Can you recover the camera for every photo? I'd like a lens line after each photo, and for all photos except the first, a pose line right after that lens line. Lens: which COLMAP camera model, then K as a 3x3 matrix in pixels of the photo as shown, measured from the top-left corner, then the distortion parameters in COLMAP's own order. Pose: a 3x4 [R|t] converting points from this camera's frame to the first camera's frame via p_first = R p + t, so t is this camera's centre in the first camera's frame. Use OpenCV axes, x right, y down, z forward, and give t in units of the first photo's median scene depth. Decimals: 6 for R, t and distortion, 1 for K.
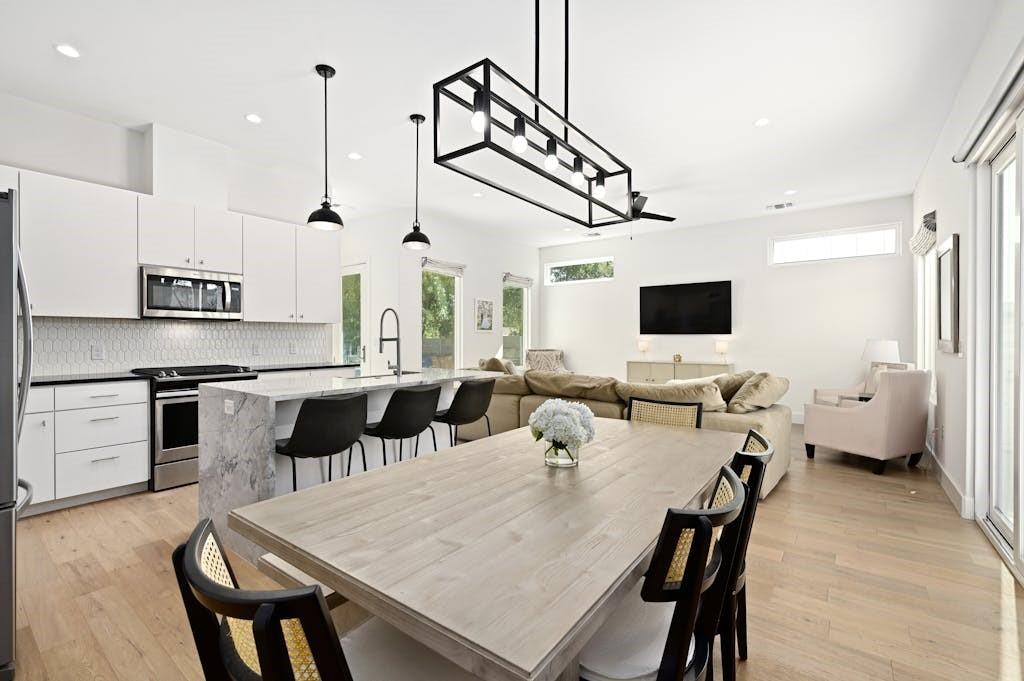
lens RADIAL K [[437.7, 0, 512.0], [0, 437.7, 340.5], [0, 0, 1]] dist [-0.000691, -0.000413]
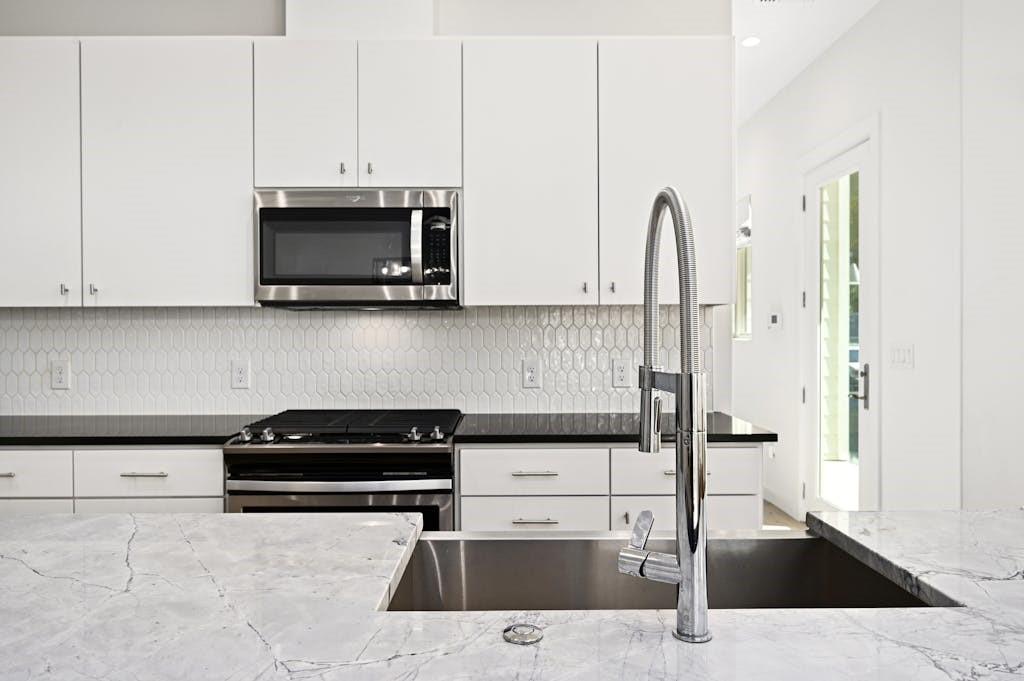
lens RADIAL K [[696.6, 0, 512.0], [0, 696.6, 340.5], [0, 0, 1]] dist [-0.008764, 0.000772]
pose [[0.609109, 0.005438, -0.793068, -0.059037], [-0.003215, 0.999985, 0.004388, -0.010537], [0.793080, -0.000123, 0.609117, 0.447733]]
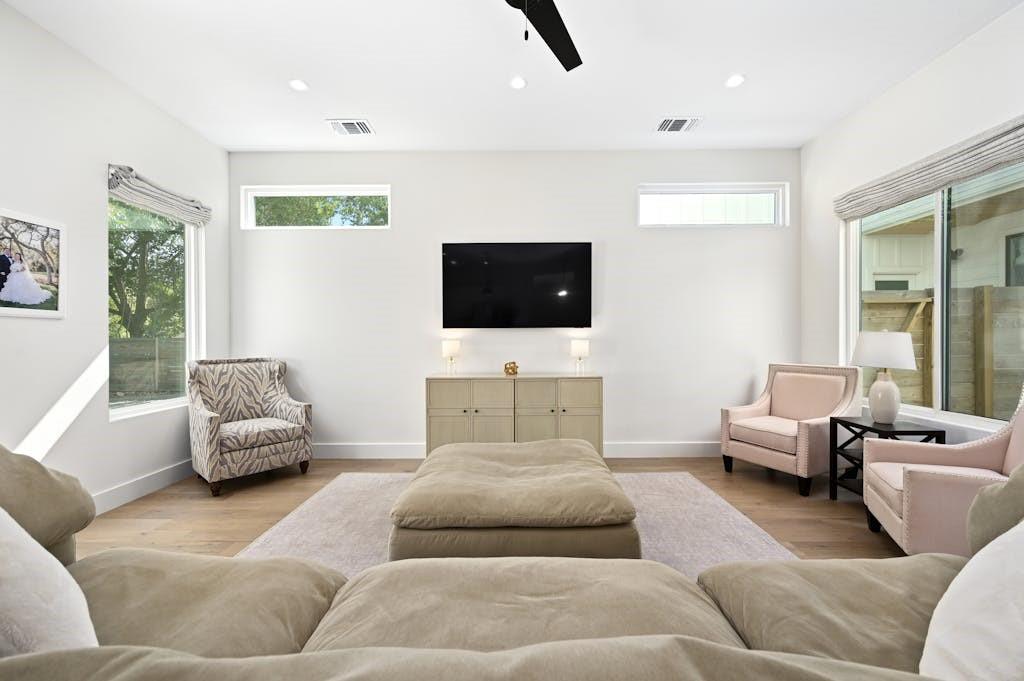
lens RADIAL K [[404.5, 0, 512.0], [0, 404.5, 340.5], [0, 0, 1]] dist [-0.000291, -0.000063]
pose [[0.797843, -0.005497, 0.602841, 0.062595], [0.008153, 0.999965, -0.001672, 0.004793], [-0.602811, 0.006249, 0.797860, 0.667671]]
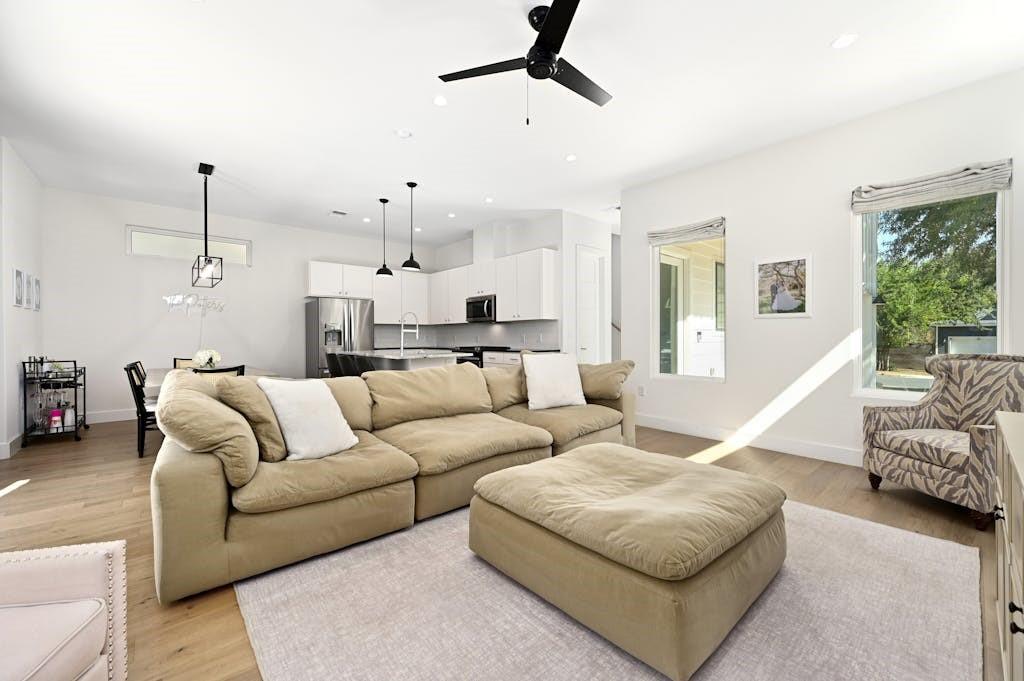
lens RADIAL K [[411.7, 0, 512.0], [0, 411.7, 340.5], [0, 0, 1]] dist [0.000802, 0.000175]
pose [[-0.201057, 0.011861, -0.979508, 0.663780], [-0.003095, 0.999914, 0.012743, 0.007089], [0.979575, 0.005593, -0.201003, 0.958152]]
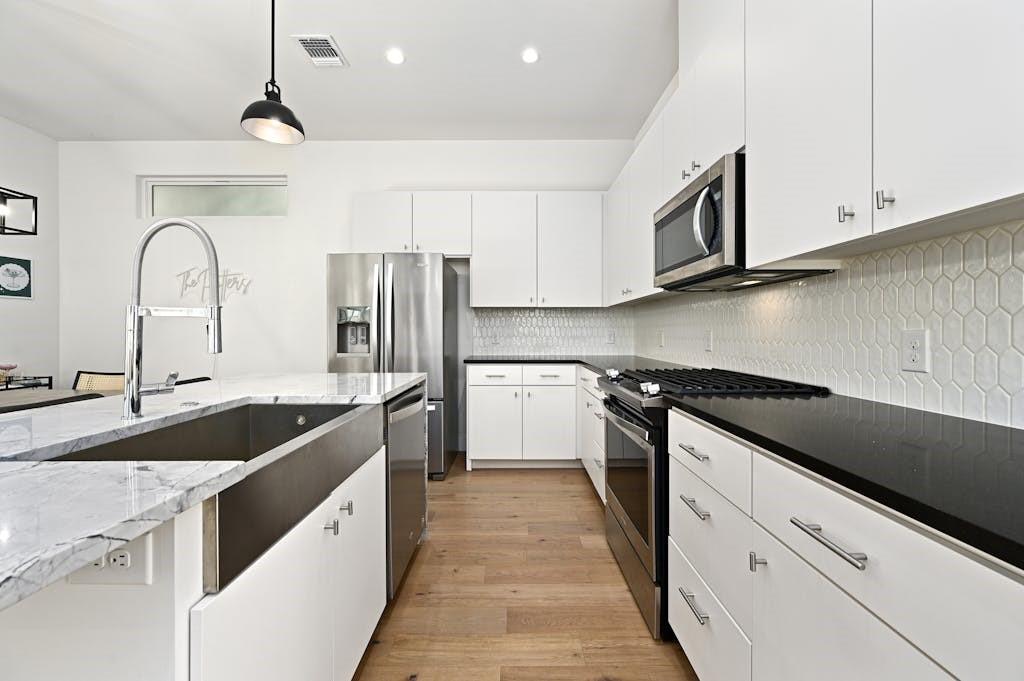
lens RADIAL K [[411.7, 0, 512.0], [0, 411.7, 340.5], [0, 0, 1]] dist [0.000802, 0.000175]
pose [[-0.804121, 0.012193, -0.594341, -0.168531], [-0.003875, 0.999661, 0.025751, 0.005791], [0.594453, 0.023010, -0.803801, 0.804925]]
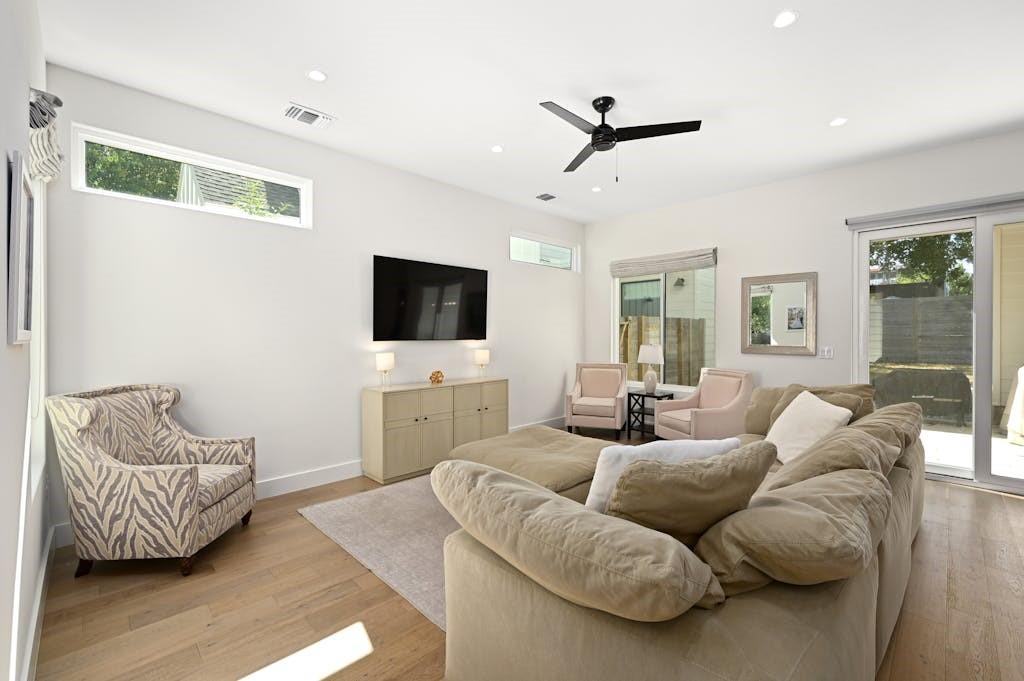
lens RADIAL K [[437.7, 0, 512.0], [0, 437.7, 340.5], [0, 0, 1]] dist [-0.000691, -0.000413]
pose [[0.136406, -0.013907, 0.990555, -0.290944], [0.006227, 0.999894, 0.013181, -0.025663], [-0.990633, 0.004370, 0.136478, 0.941866]]
